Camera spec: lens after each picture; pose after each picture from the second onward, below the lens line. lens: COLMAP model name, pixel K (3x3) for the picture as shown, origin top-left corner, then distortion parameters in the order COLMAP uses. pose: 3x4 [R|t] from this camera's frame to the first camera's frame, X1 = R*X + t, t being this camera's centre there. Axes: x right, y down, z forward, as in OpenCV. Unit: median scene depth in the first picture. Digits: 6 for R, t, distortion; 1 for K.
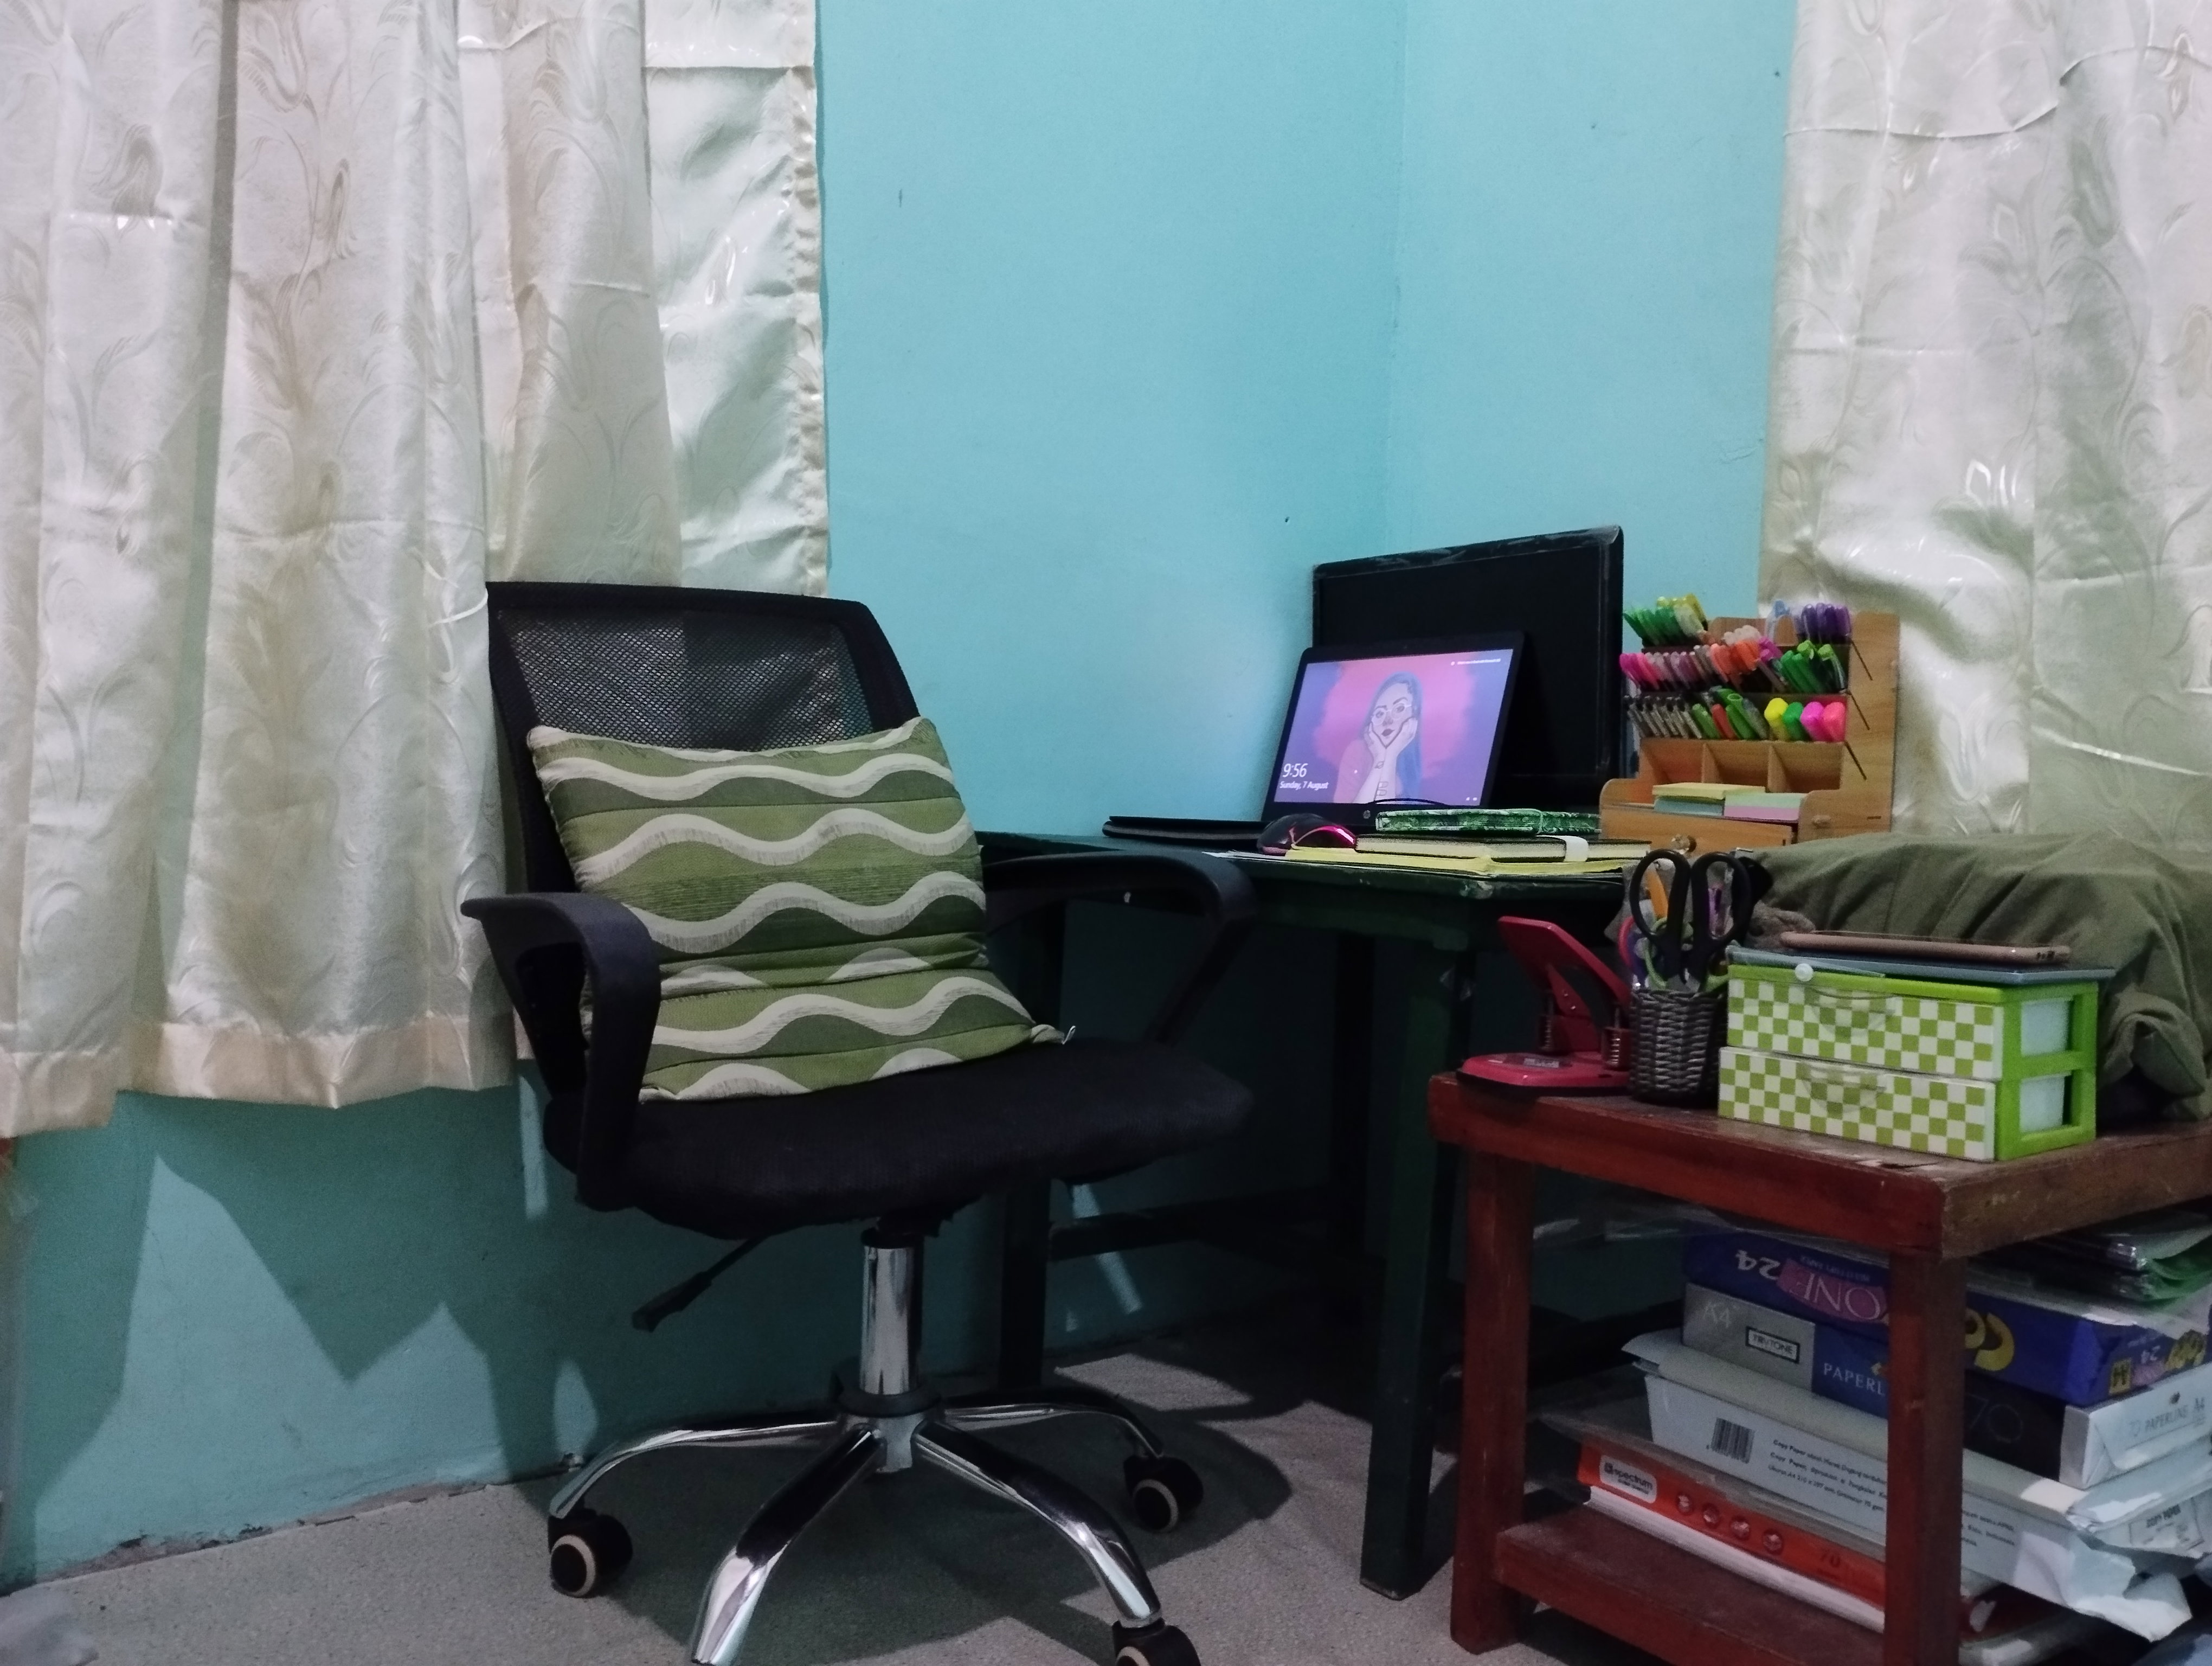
lens RADIAL K [[1832.8, 0, 1093.0], [0, 1832.8, 827.5], [0, 0, 1]] dist [0.108542, -0.157946]
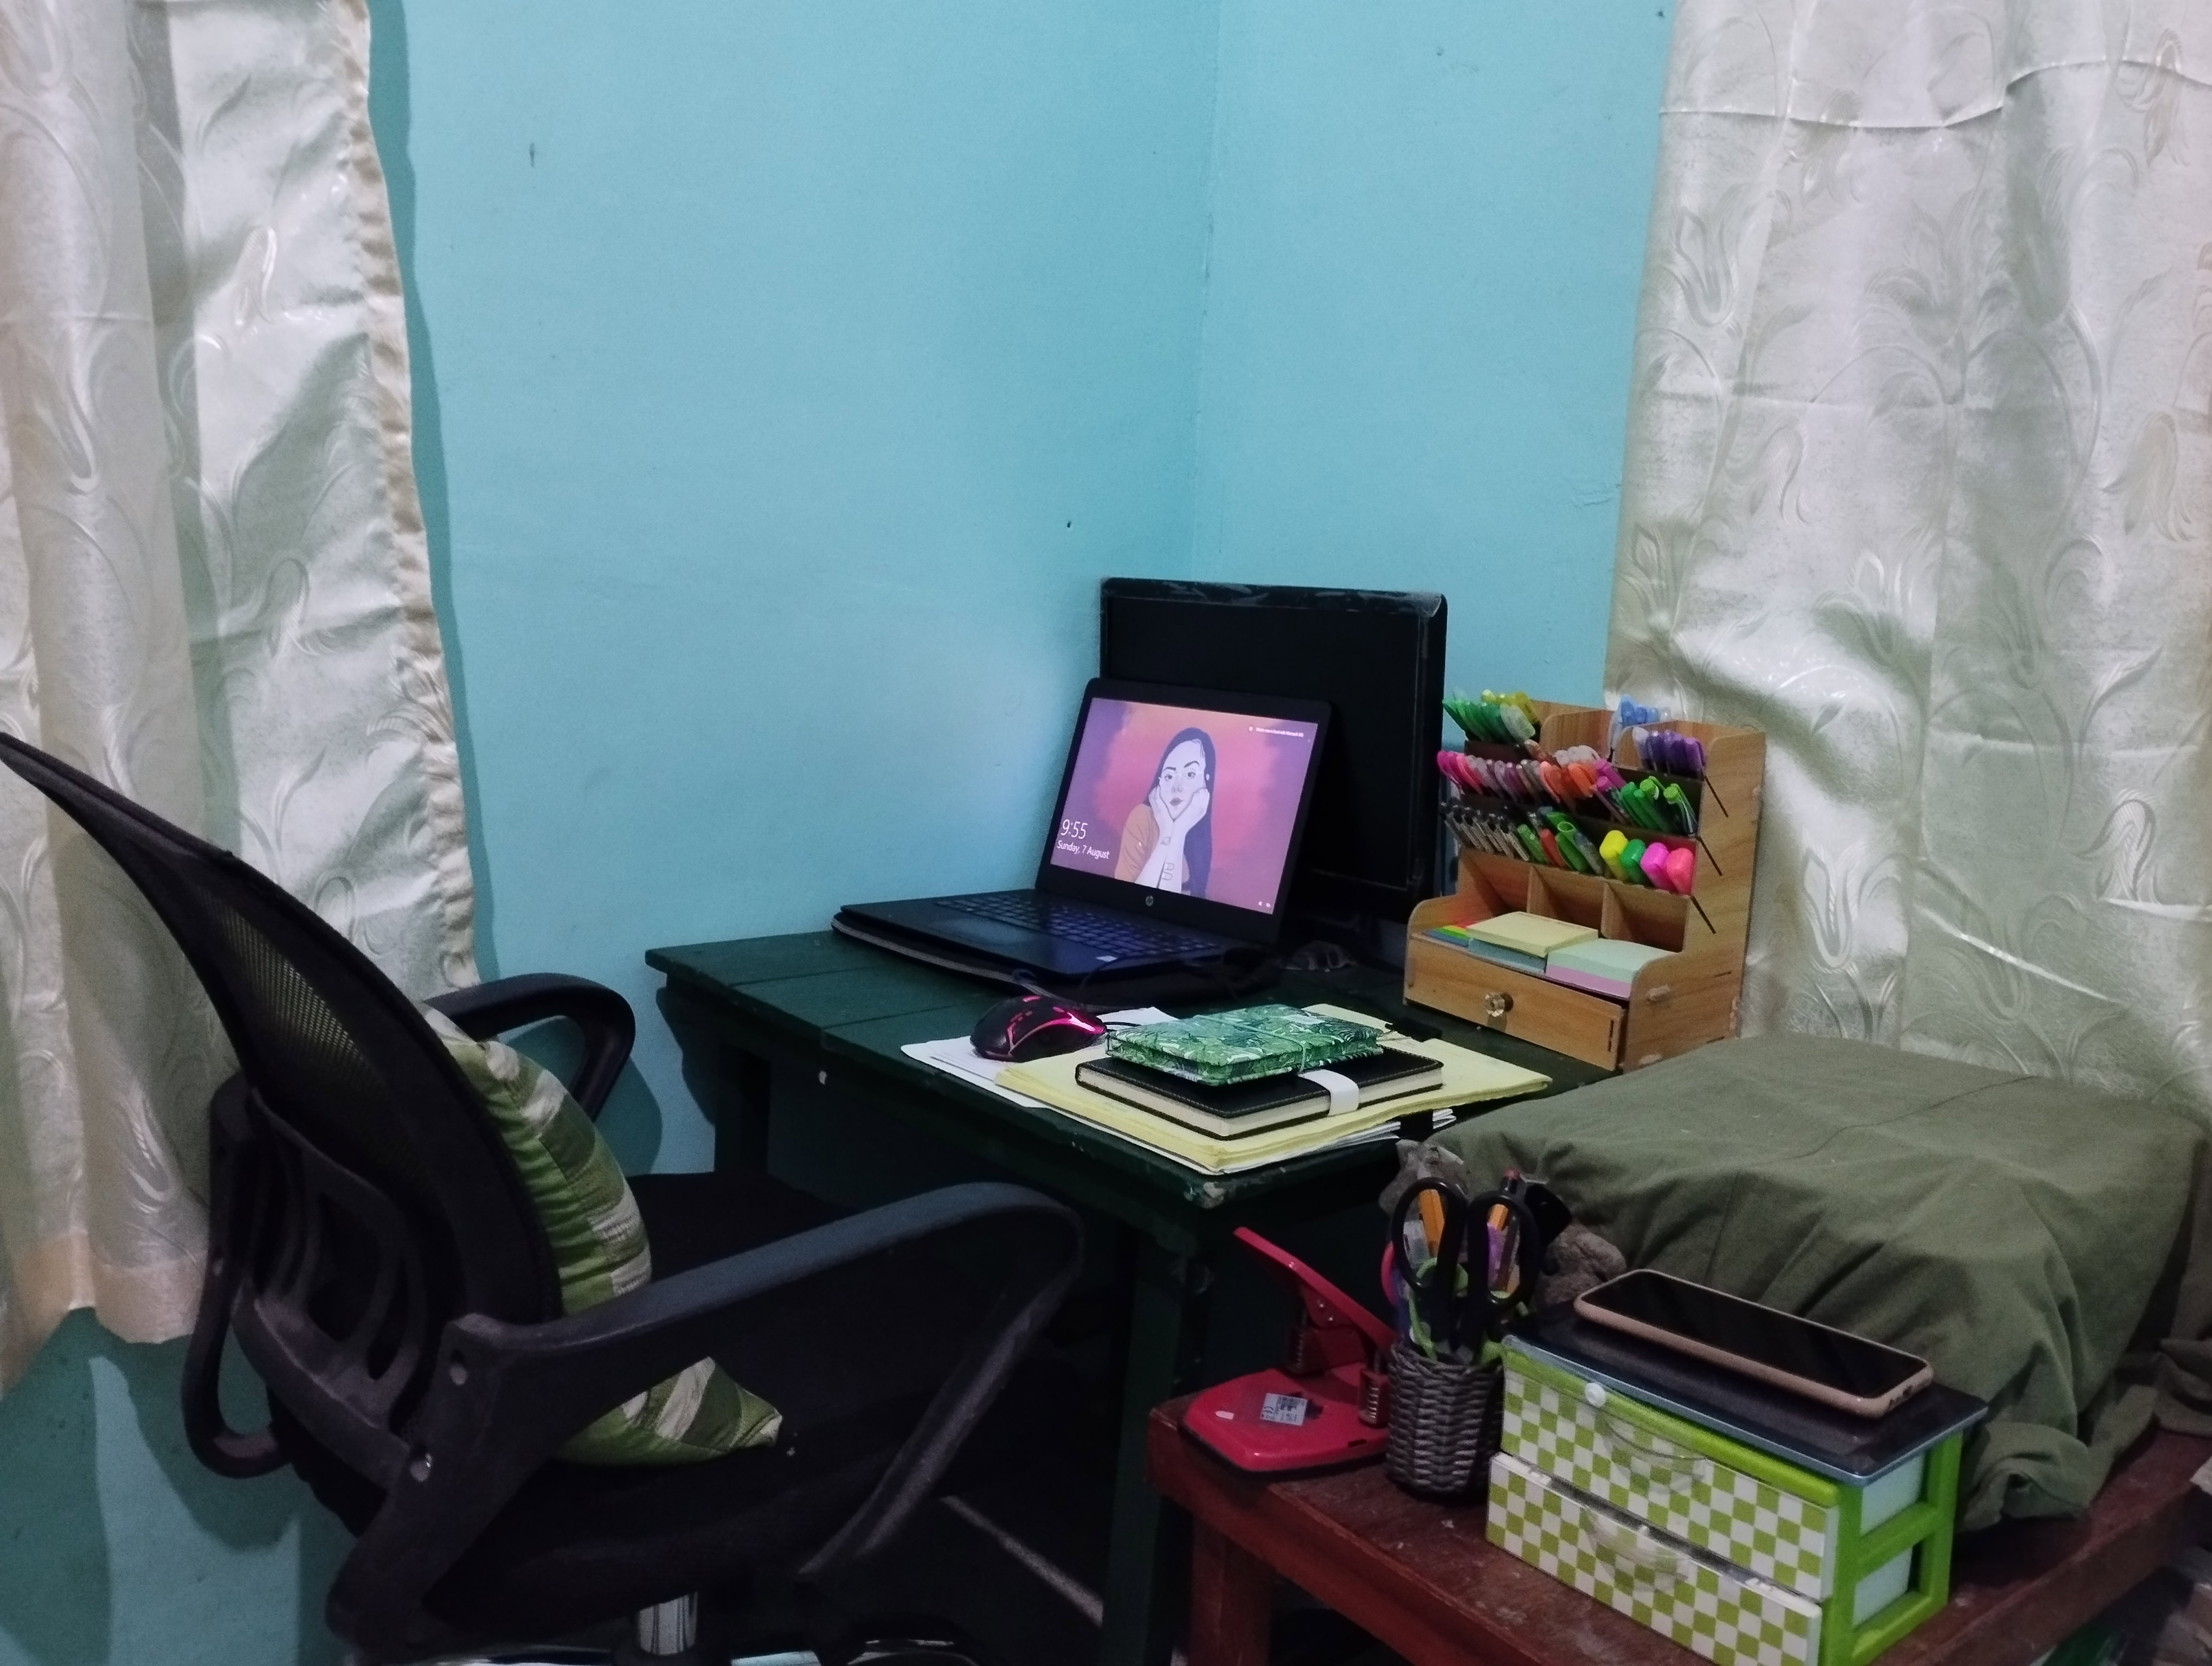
lens RADIAL K [[1832.8, 0, 1093.0], [0, 1832.8, 827.5], [0, 0, 1]] dist [0.108542, -0.157946]
pose [[0.998902, 0.001585, 0.046824, 0.103333], [-0.007904, 0.990803, 0.135080, -0.191847], [-0.046180, -0.135301, 0.989728, 0.208106]]
